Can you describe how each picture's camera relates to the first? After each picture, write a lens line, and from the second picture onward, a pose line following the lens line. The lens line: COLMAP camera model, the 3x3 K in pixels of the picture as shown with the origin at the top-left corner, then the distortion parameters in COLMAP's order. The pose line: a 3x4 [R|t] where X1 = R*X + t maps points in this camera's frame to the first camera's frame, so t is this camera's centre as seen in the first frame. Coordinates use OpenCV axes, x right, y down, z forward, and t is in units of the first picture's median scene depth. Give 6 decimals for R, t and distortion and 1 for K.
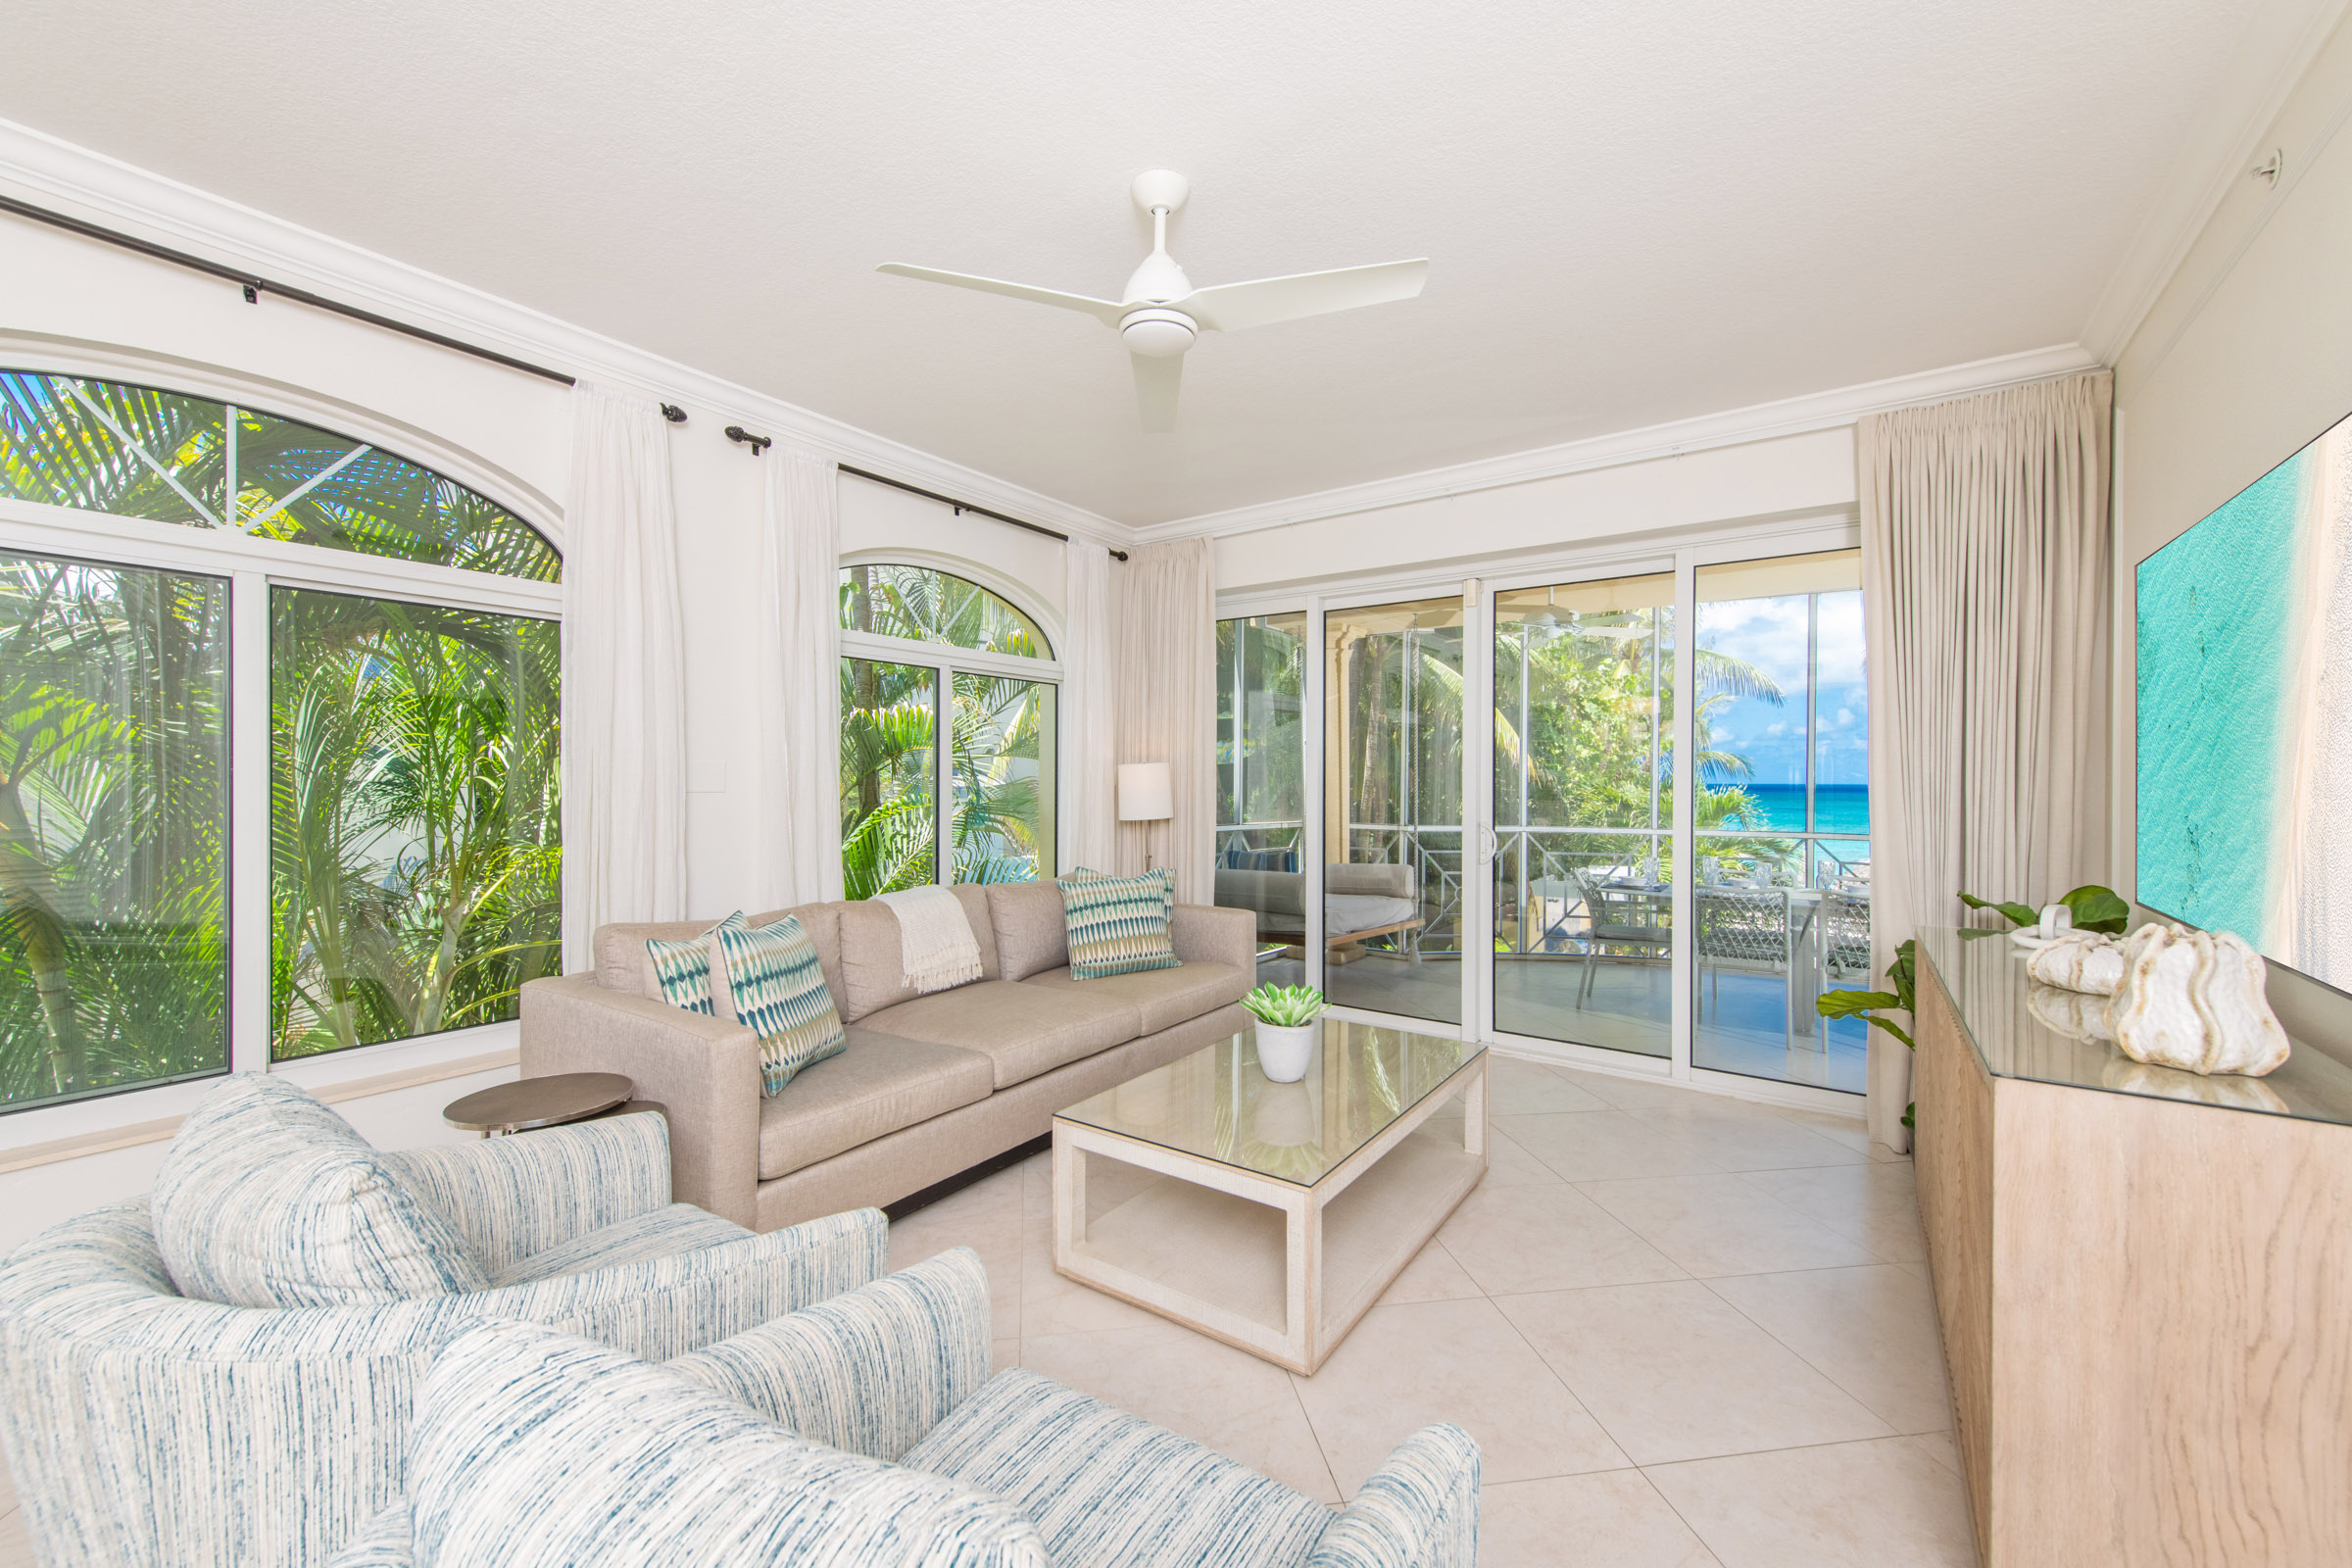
lens RADIAL K [[928.6, 0, 1176.0], [0, 928.6, 784.0], [0, 0, 1]] dist [0.002604, 0.000174]
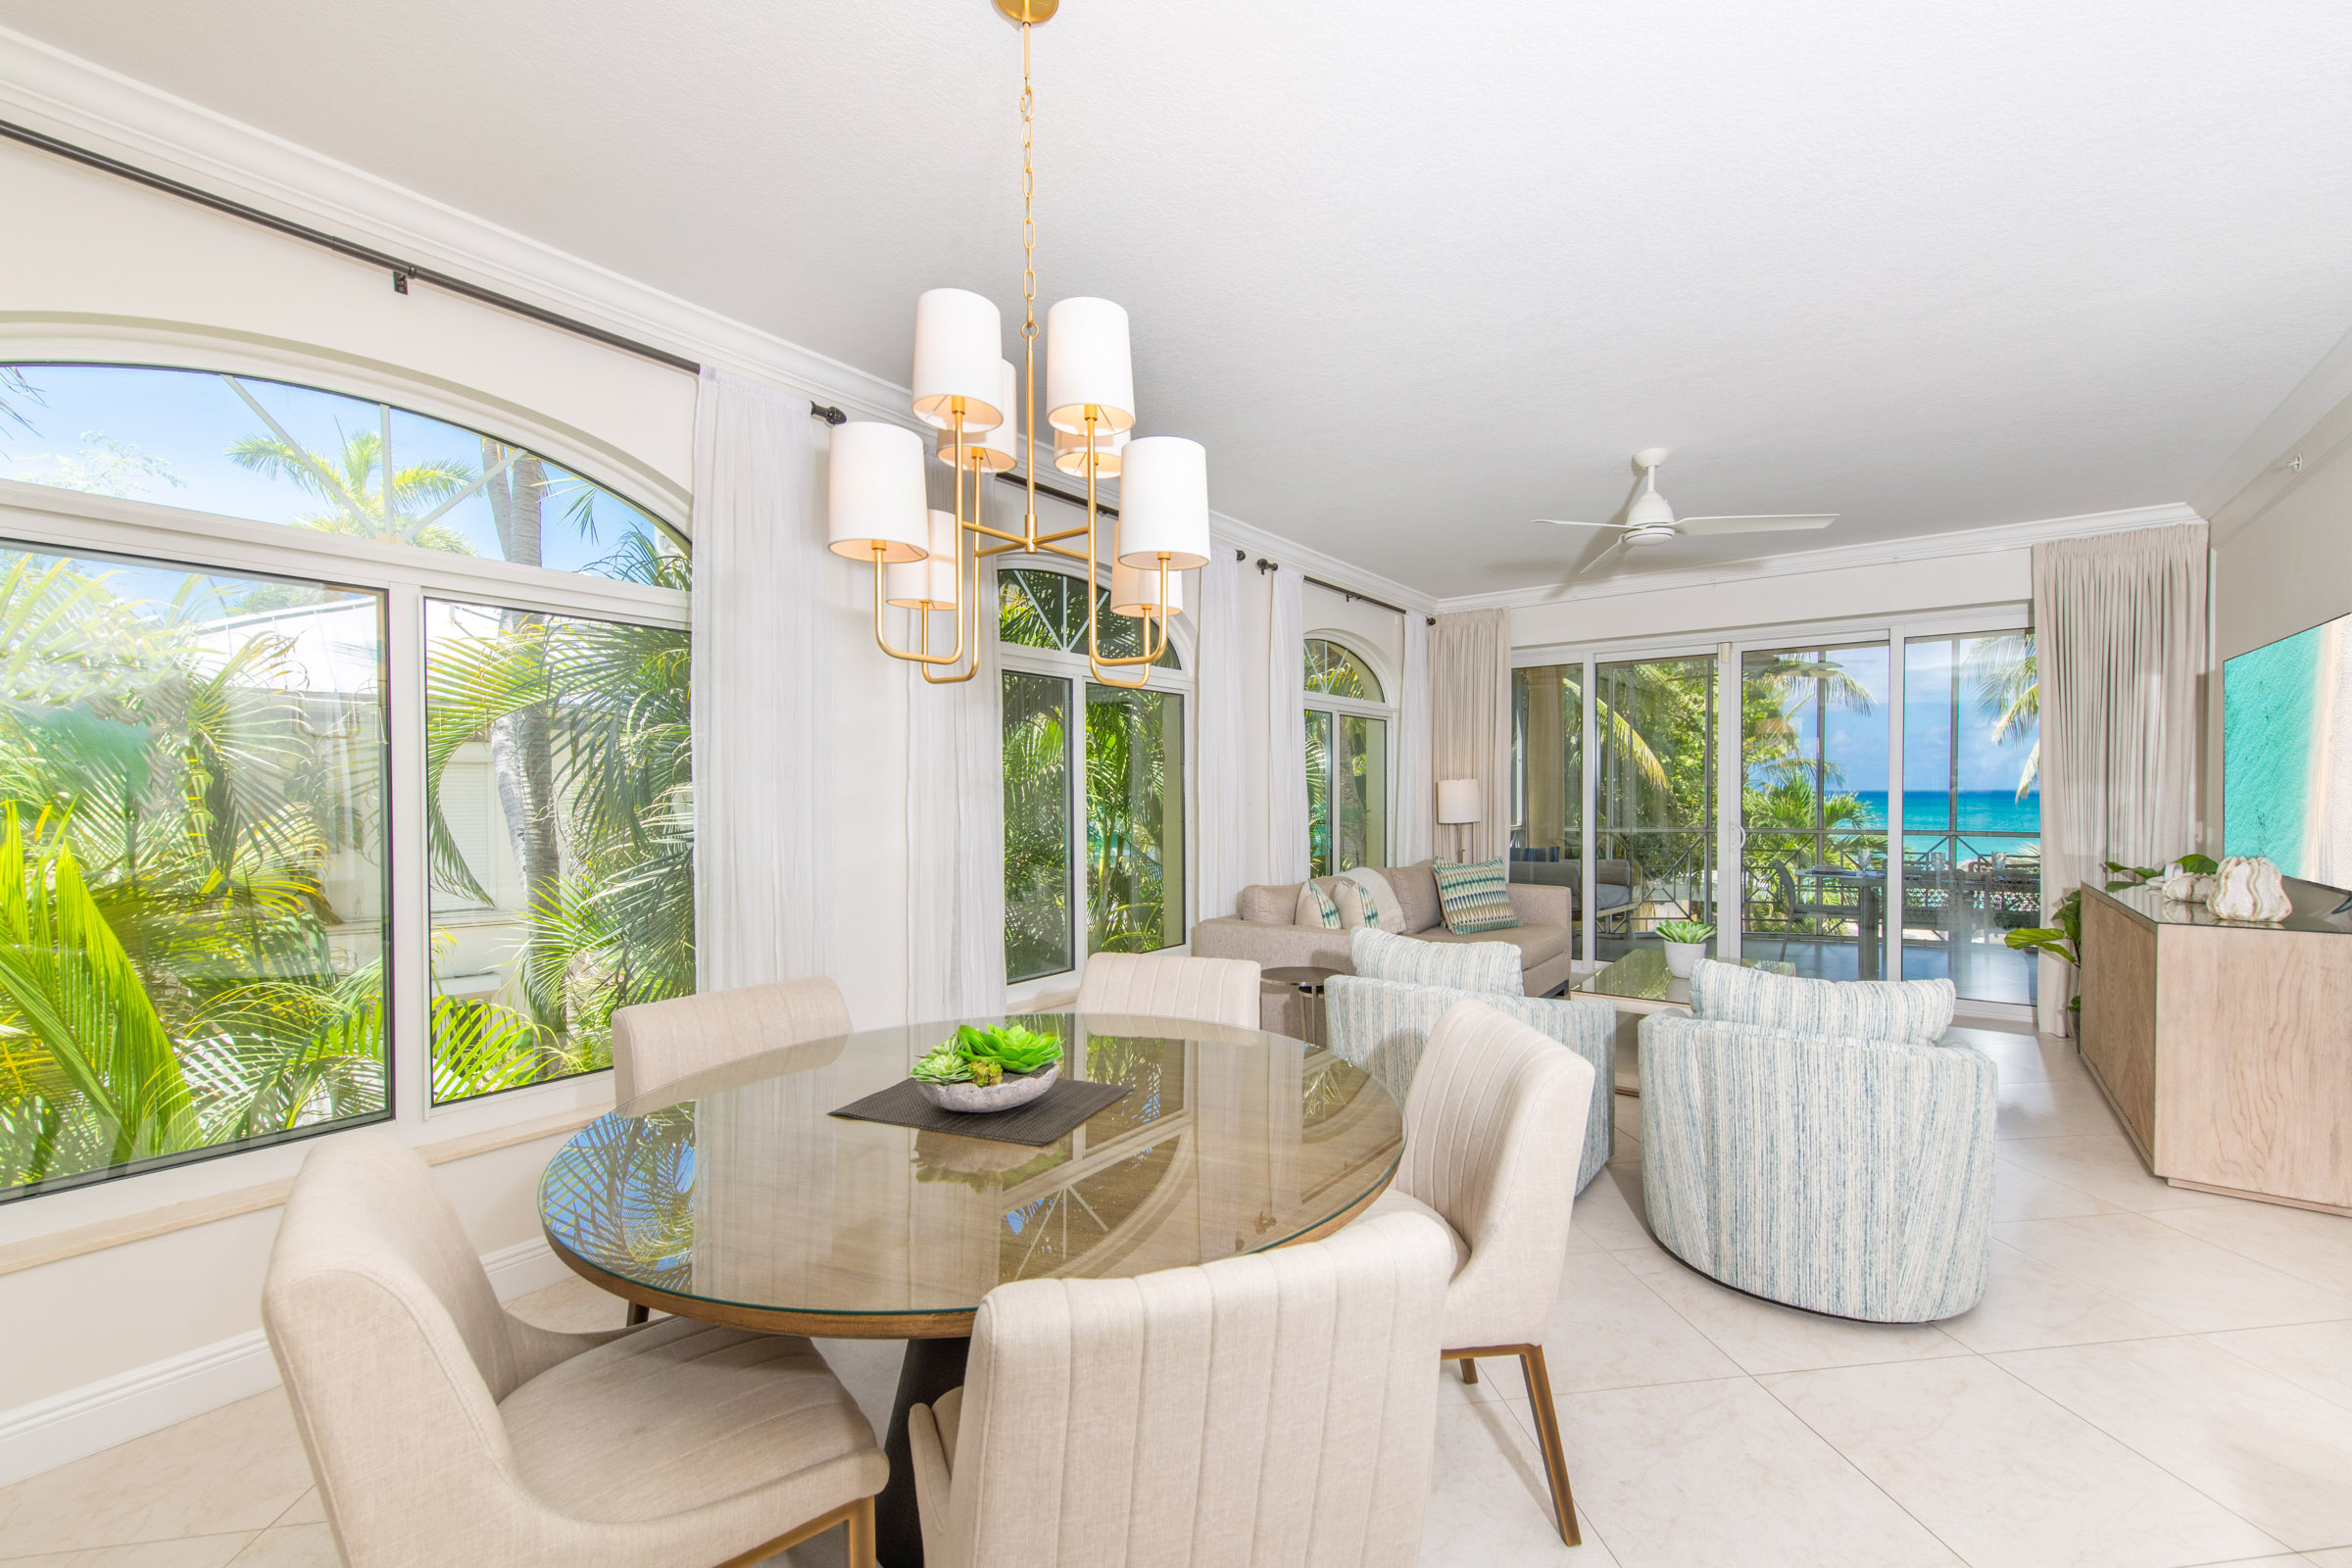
lens RADIAL K [[966.6, 0, 1179.1], [0, 966.6, 806.2], [0, 0, 1]] dist [-0.001329, 0.000008]
pose [[0.999636, -0.009167, -0.025392, -0.704177], [0.009450, 0.999894, 0.011043, -0.007087], [0.025288, -0.011279, 0.999617, -0.686352]]
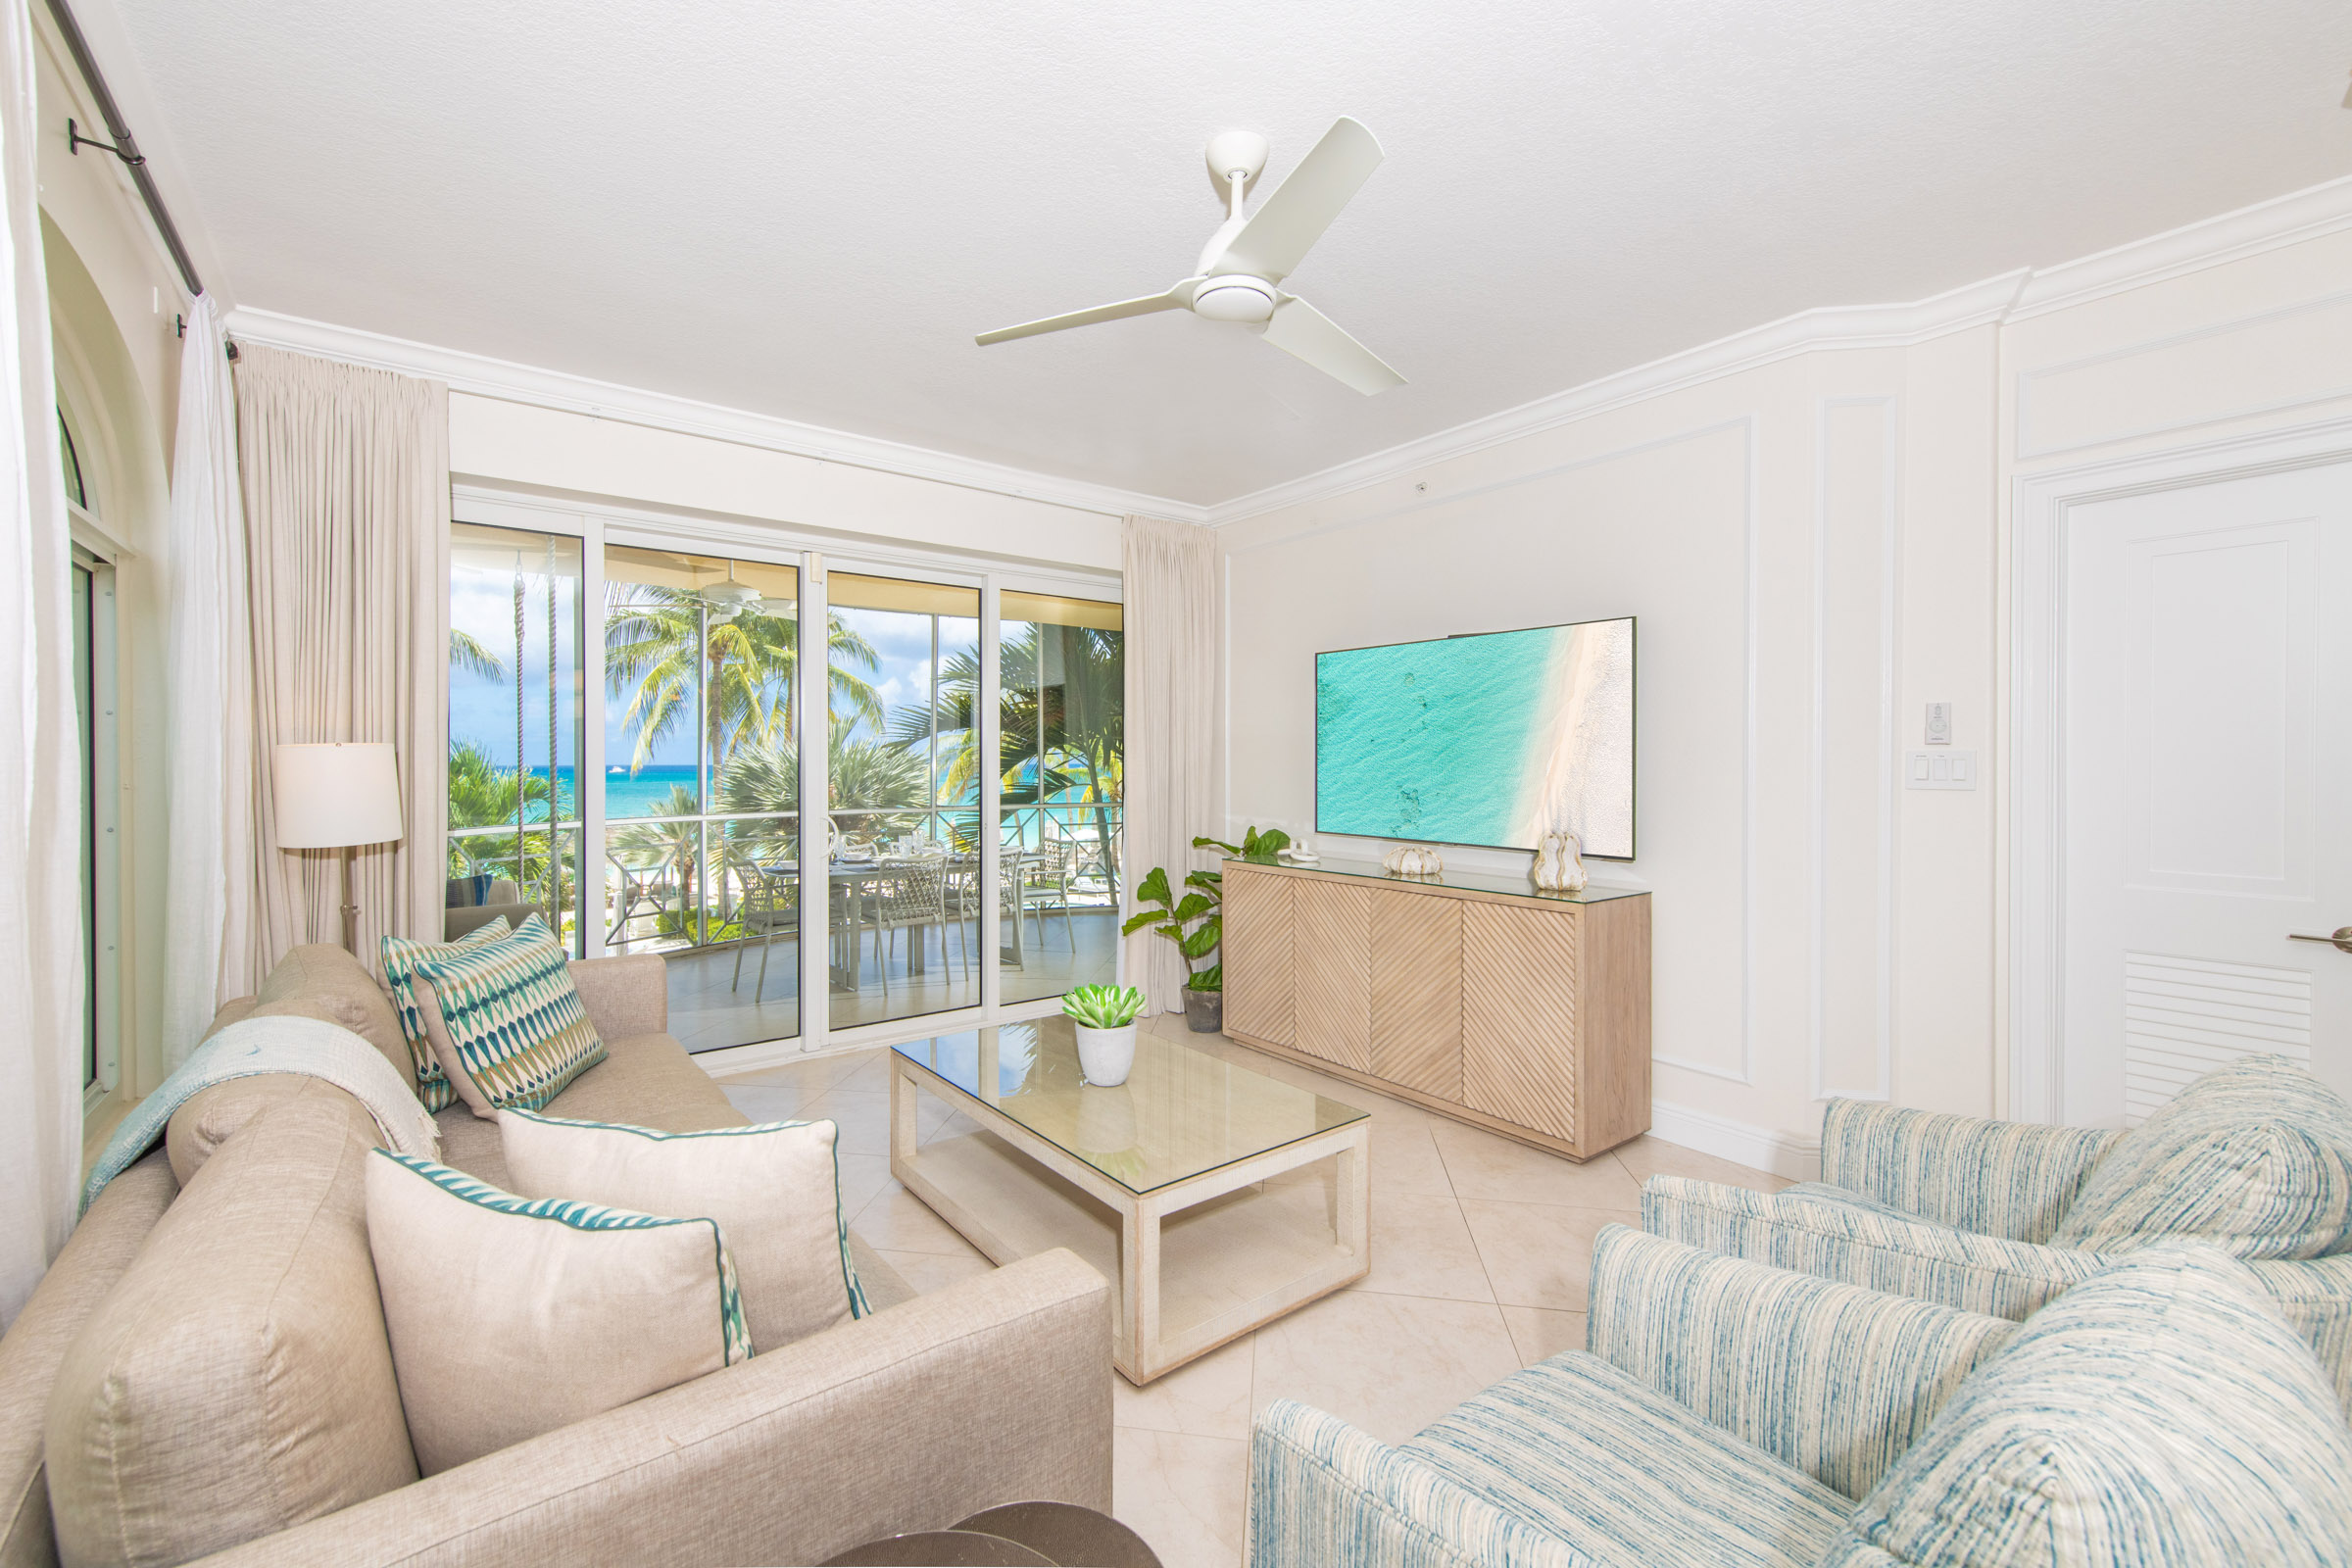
lens RADIAL K [[954.1, 0, 1176.2], [0, 954.1, 762.2], [0, 0, 1]] dist [-0.000209, -0.000090]
pose [[0.286917, -0.006127, 0.957936, -0.779729], [0.009516, 0.999948, 0.003545, -0.019352], [-0.957908, 0.008099, 0.286960, 0.619831]]
